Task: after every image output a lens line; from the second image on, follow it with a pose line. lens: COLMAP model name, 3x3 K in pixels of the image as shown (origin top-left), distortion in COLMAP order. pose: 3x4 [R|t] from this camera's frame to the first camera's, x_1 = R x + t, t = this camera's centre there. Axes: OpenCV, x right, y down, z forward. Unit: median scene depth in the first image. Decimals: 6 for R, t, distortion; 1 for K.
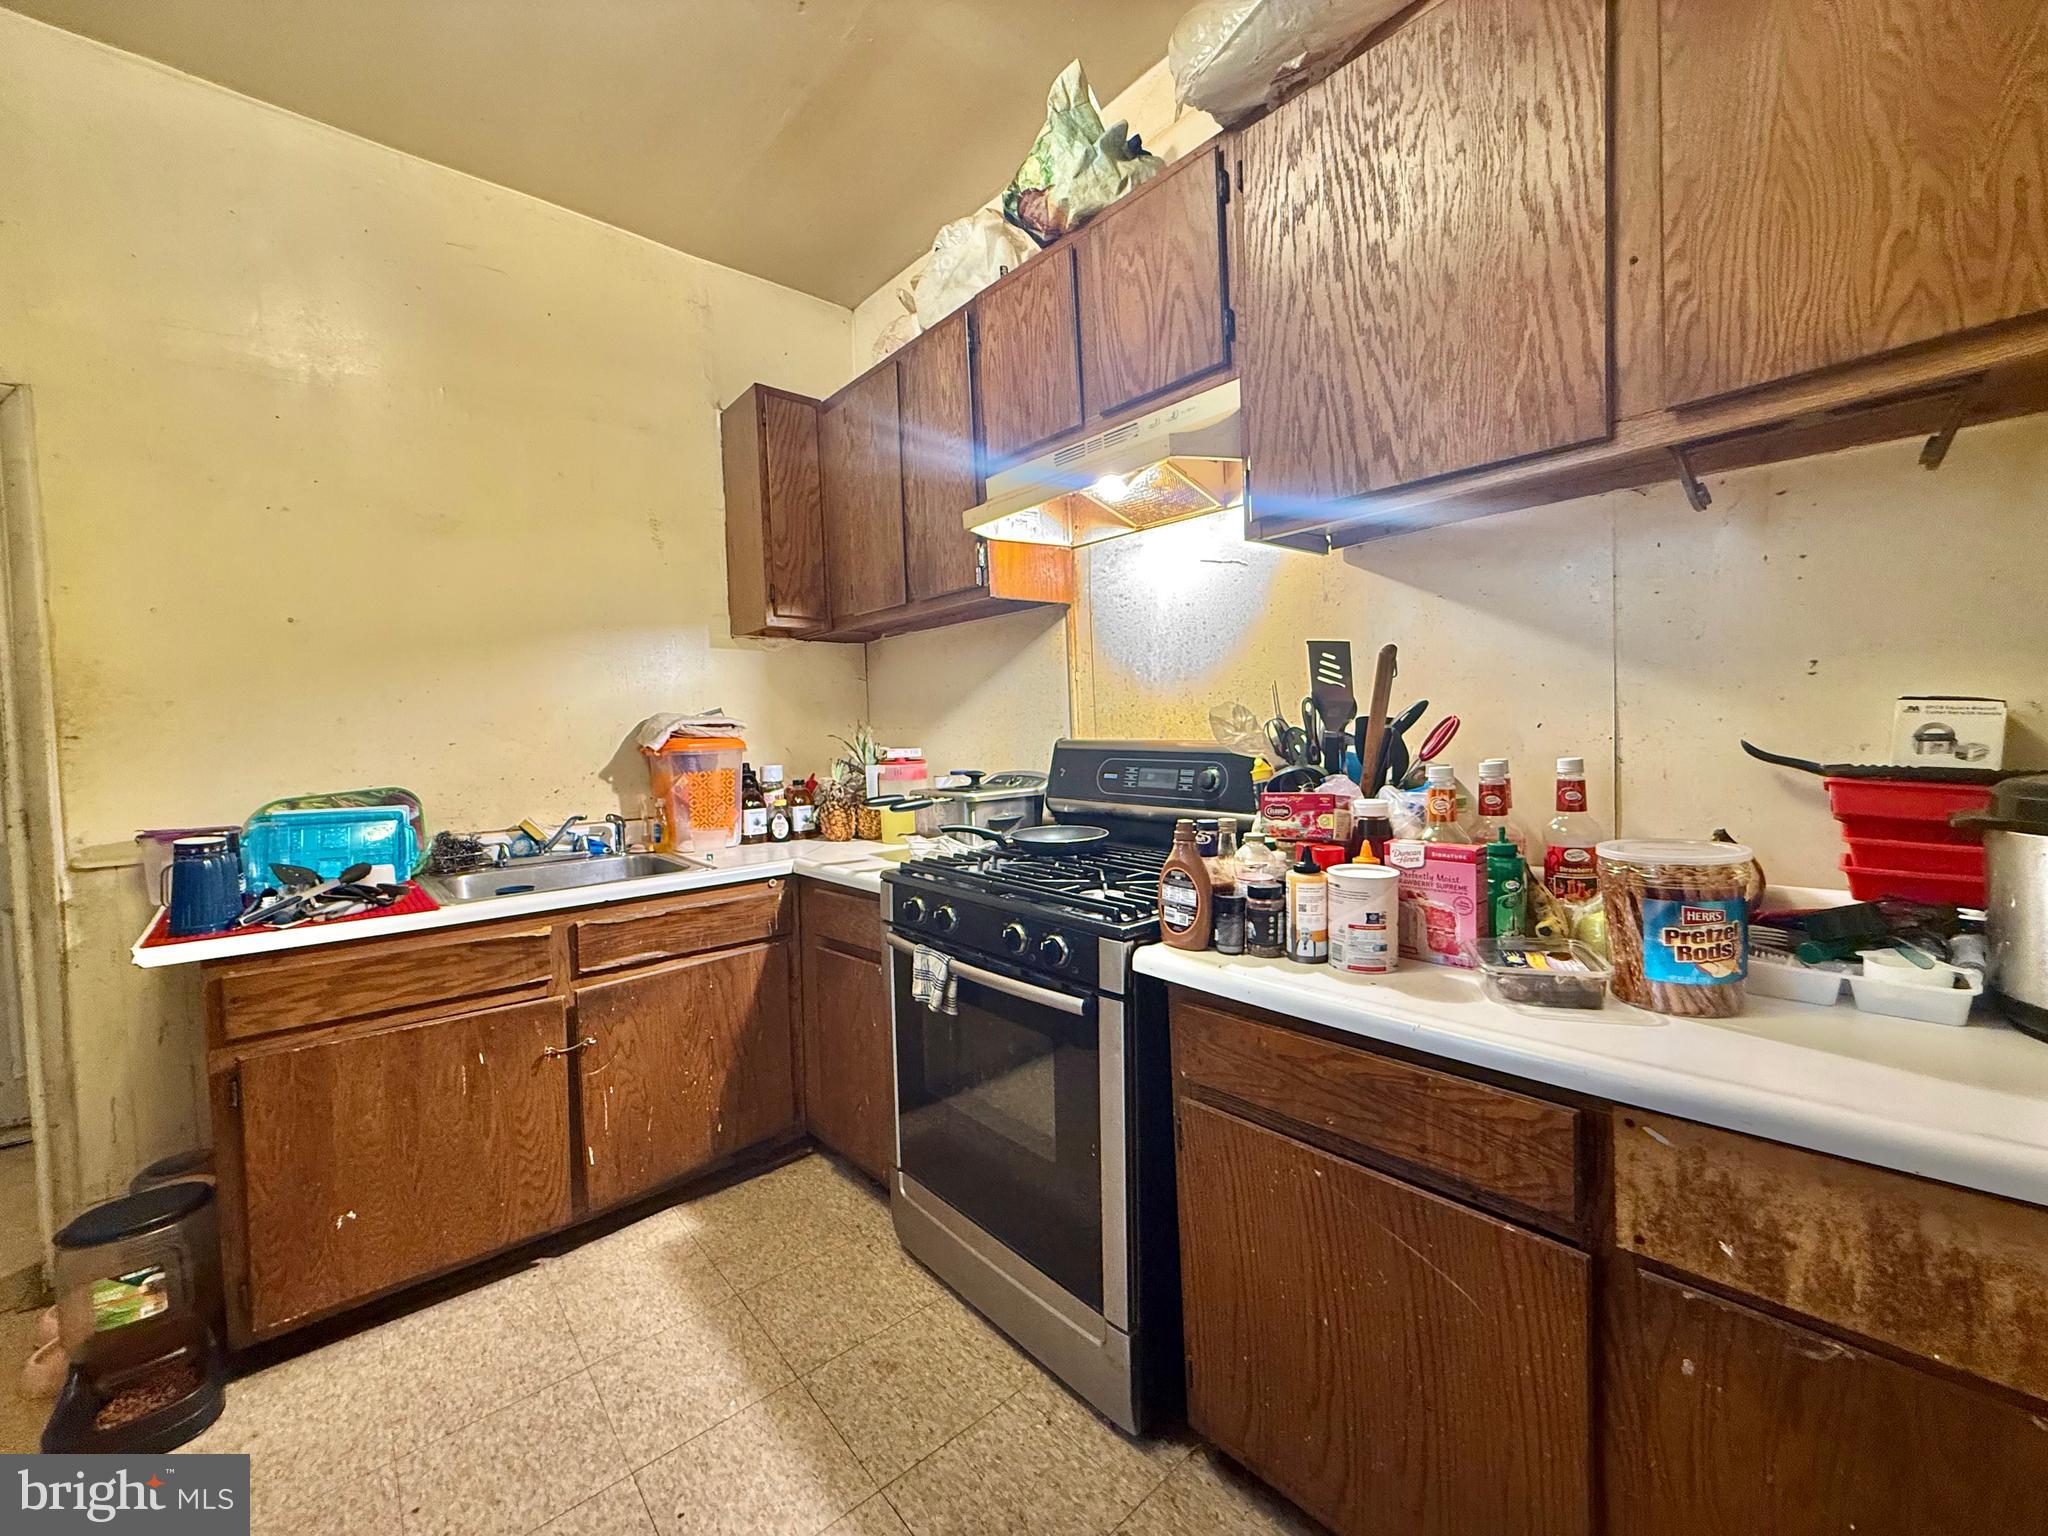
lens RADIAL K [[820.2, 0, 1022.6], [0, 820.2, 759.5], [0, 0, 1]] dist [-0.001251, 0.000519]
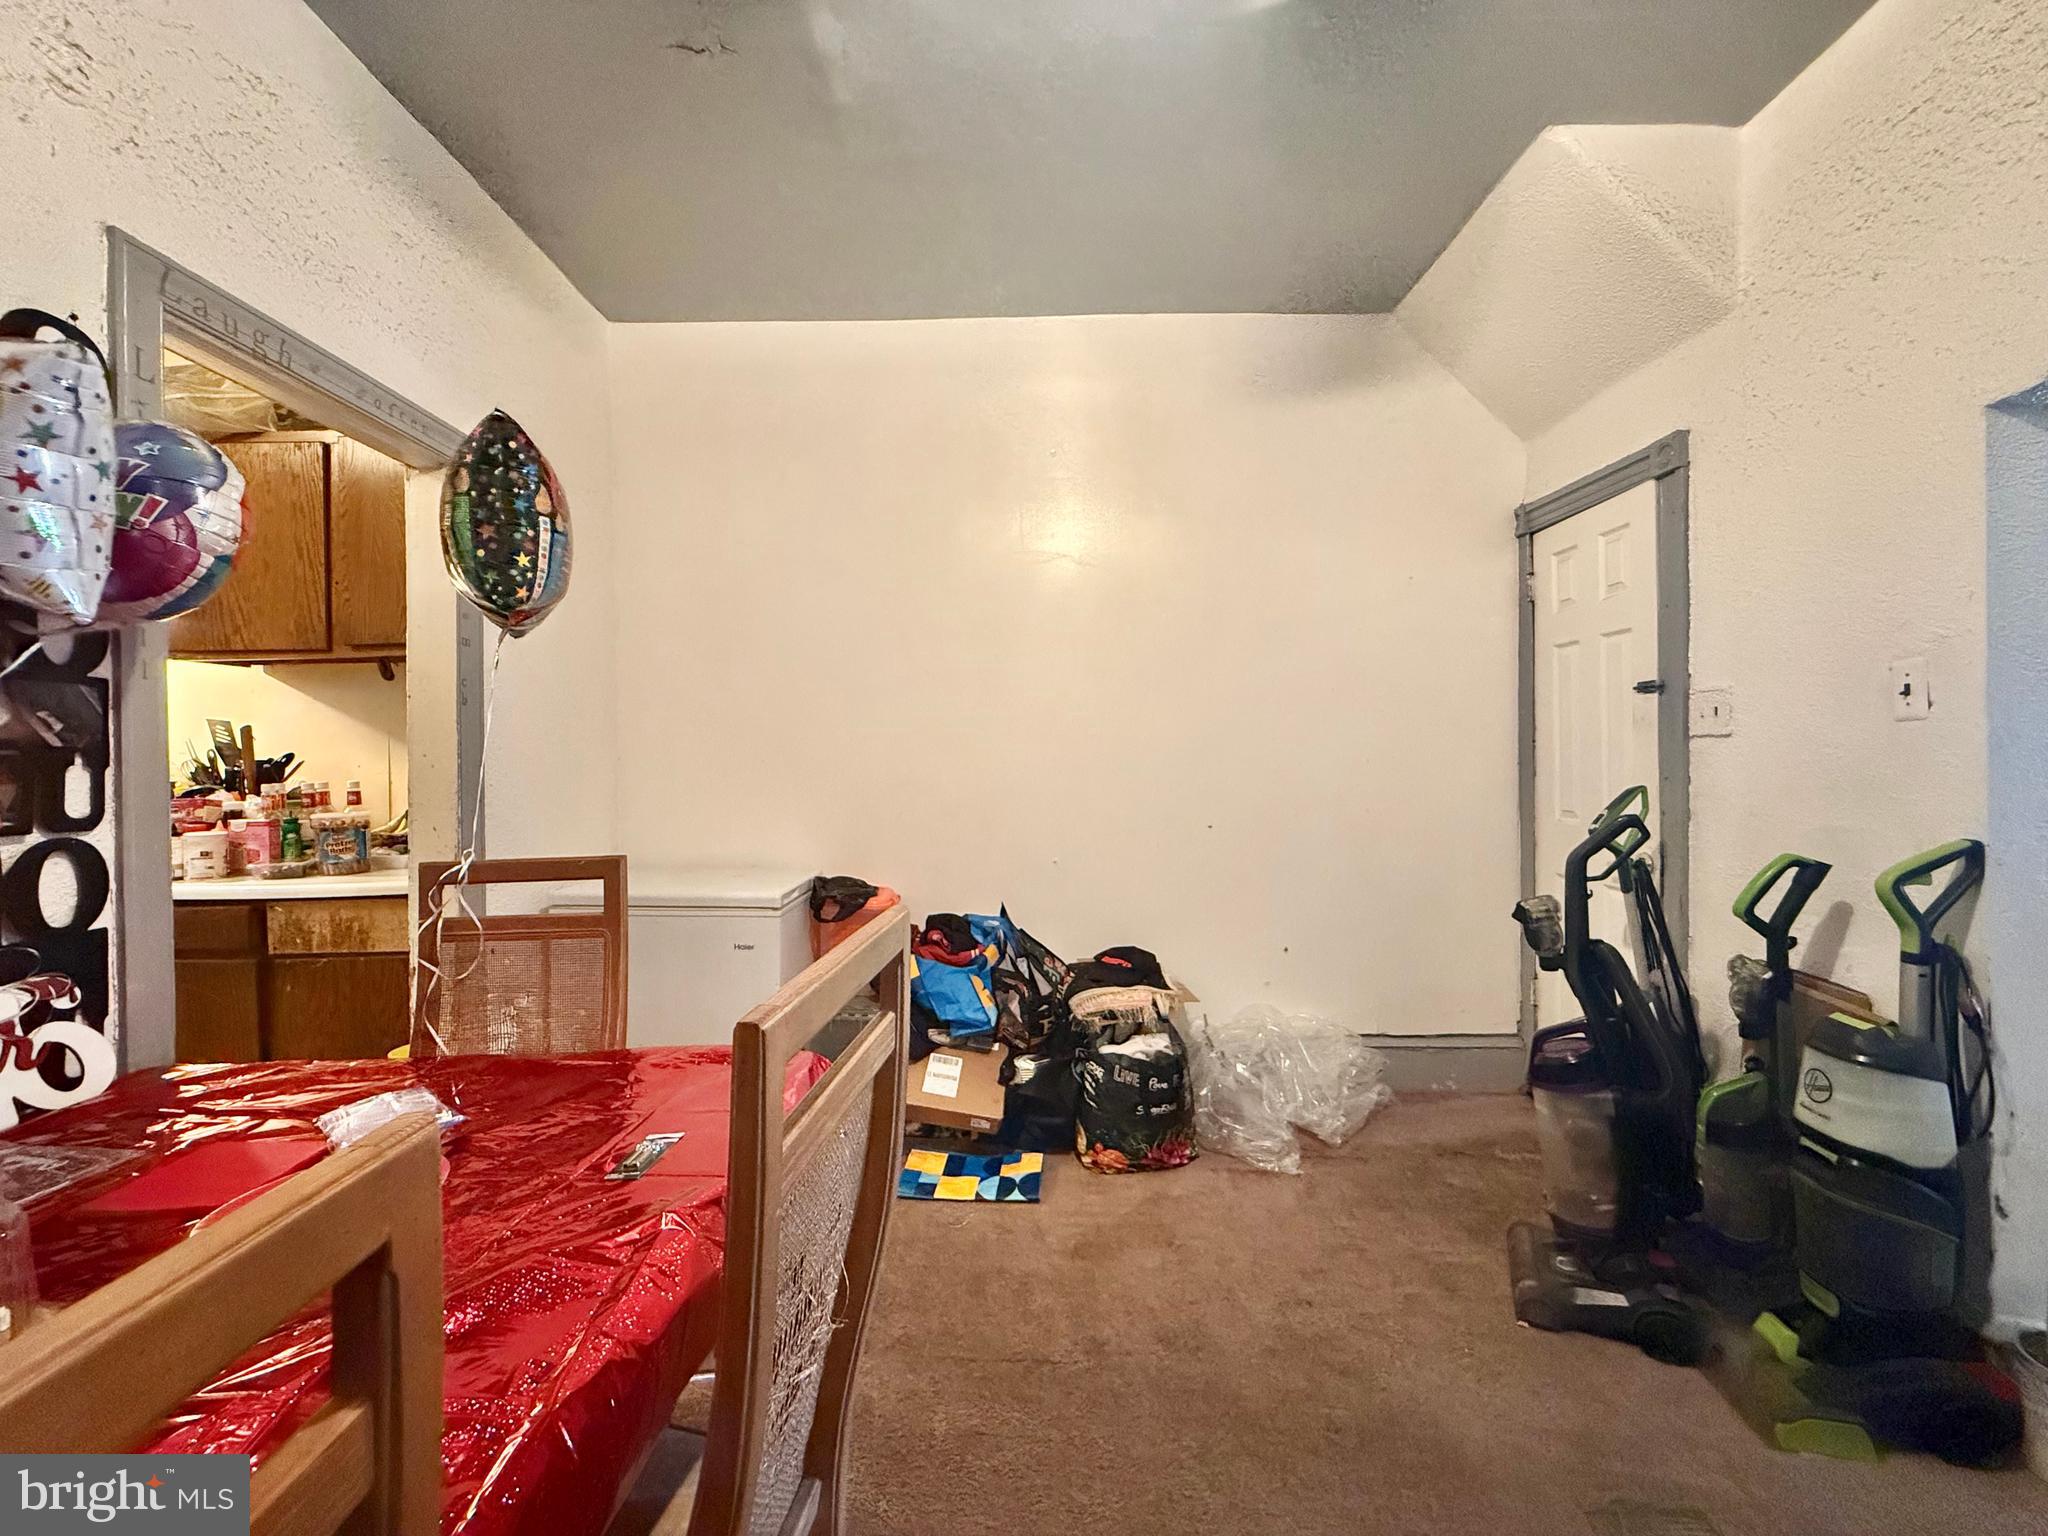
lens RADIAL K [[820.2, 0, 1017.5], [0, 820.2, 759.9], [0, 0, 1]] dist [-0.001251, 0.000519]
pose [[0.680416, 0.026438, 0.732349, 0.294909], [0.012670, 0.998775, -0.047828, 0.077667], [-0.732716, 0.041822, 0.679248, -2.000006]]
